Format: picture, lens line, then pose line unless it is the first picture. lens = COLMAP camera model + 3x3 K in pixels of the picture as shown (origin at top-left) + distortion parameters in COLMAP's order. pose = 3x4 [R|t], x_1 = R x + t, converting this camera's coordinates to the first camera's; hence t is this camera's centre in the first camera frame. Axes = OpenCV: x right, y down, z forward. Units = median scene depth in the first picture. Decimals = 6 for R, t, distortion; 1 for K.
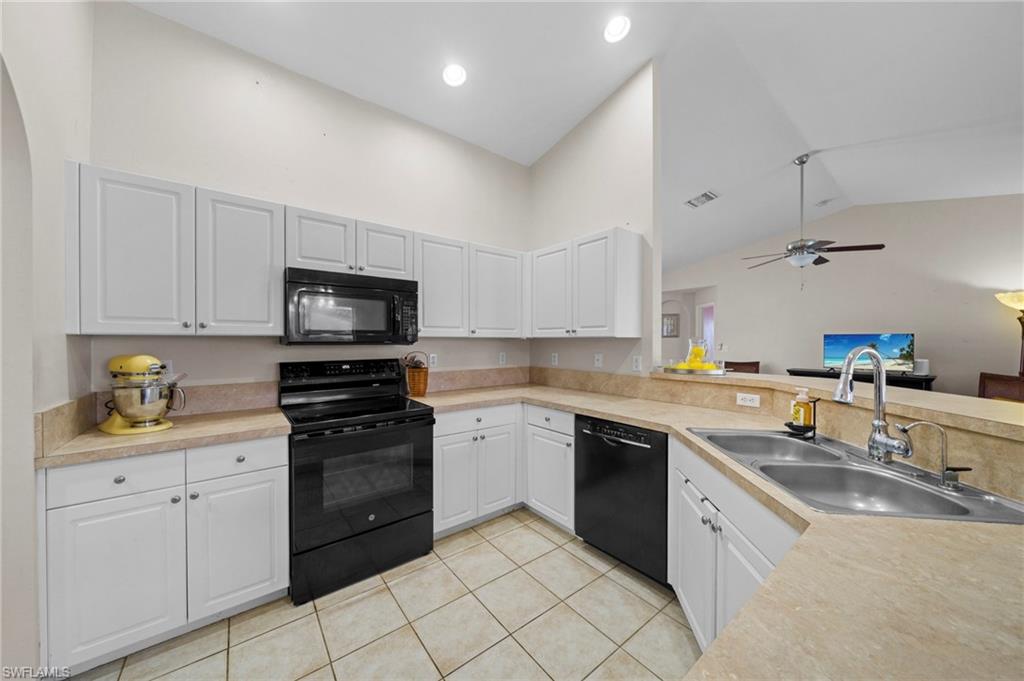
lens RADIAL K [[350.3, 0, 506.3], [0, 350.3, 342.2], [0, 0, 1]] dist [-0.000942, 0.000307]
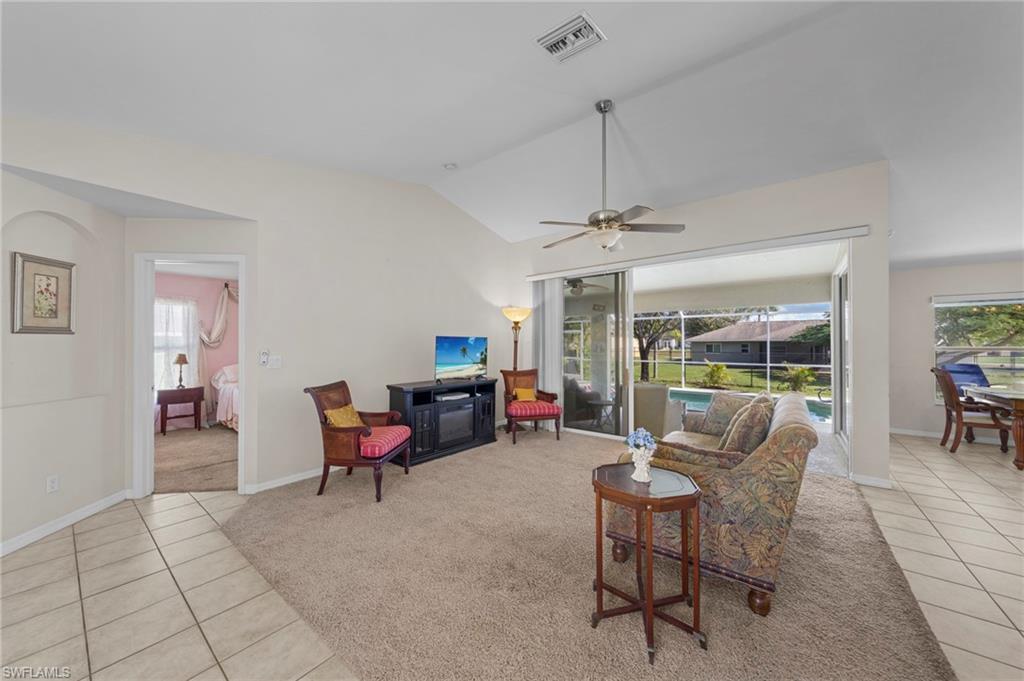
lens RADIAL K [[350.3, 0, 505.0], [0, 350.3, 344.6], [0, 0, 1]] dist [-0.000942, 0.000307]
pose [[-0.237612, 0.001117, 0.971360, 0.271934], [0.006430, 0.999979, 0.000423, -0.006989], [-0.971339, 0.006346, -0.237614, 2.236392]]
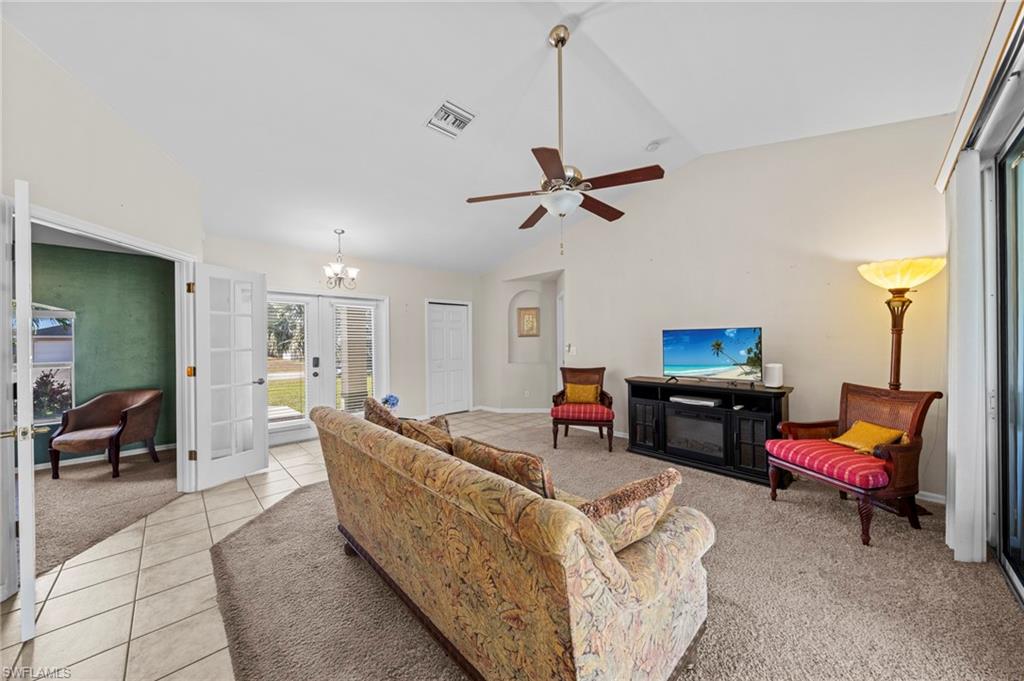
lens RADIAL K [[350.3, 0, 514.2], [0, 350.3, 337.1], [0, 0, 1]] dist [-0.000942, 0.000307]
pose [[0.993828, -0.012488, 0.110228, 1.124609], [0.014484, 0.999745, -0.017329, -0.000909], [-0.109983, 0.018818, 0.993755, 0.685830]]
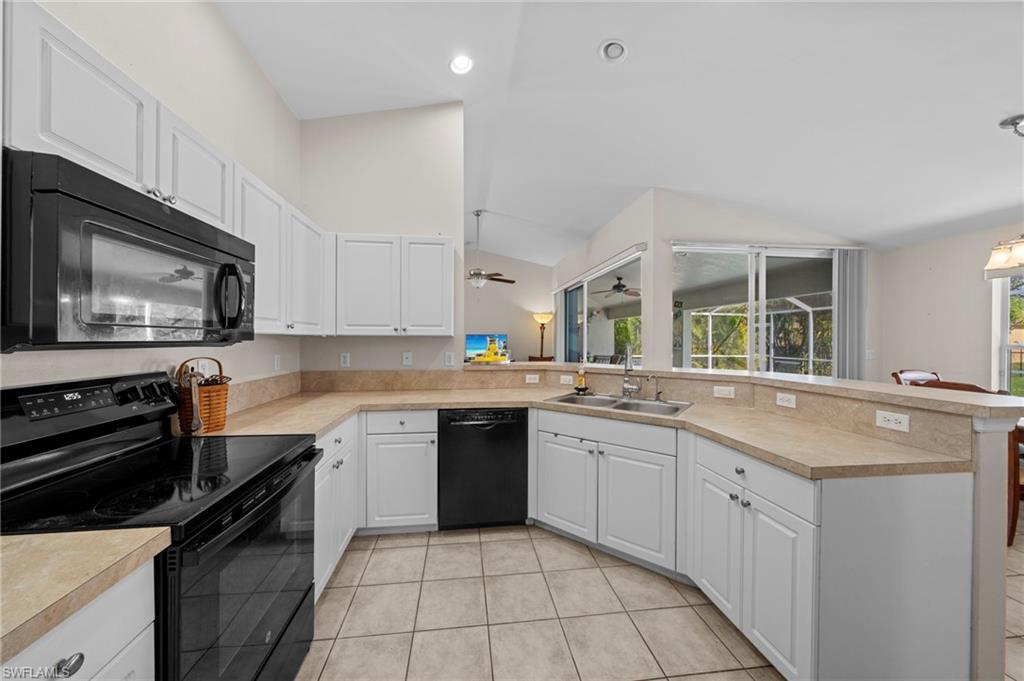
lens RADIAL K [[350.3, 0, 506.0], [0, 350.3, 340.1], [0, 0, 1]] dist [-0.000942, 0.000307]
pose [[0.509092, -0.001990, 0.860710, -0.538999], [0.001325, 0.999998, 0.001529, -0.002544], [-0.860711, 0.000363, 0.509093, 0.274225]]
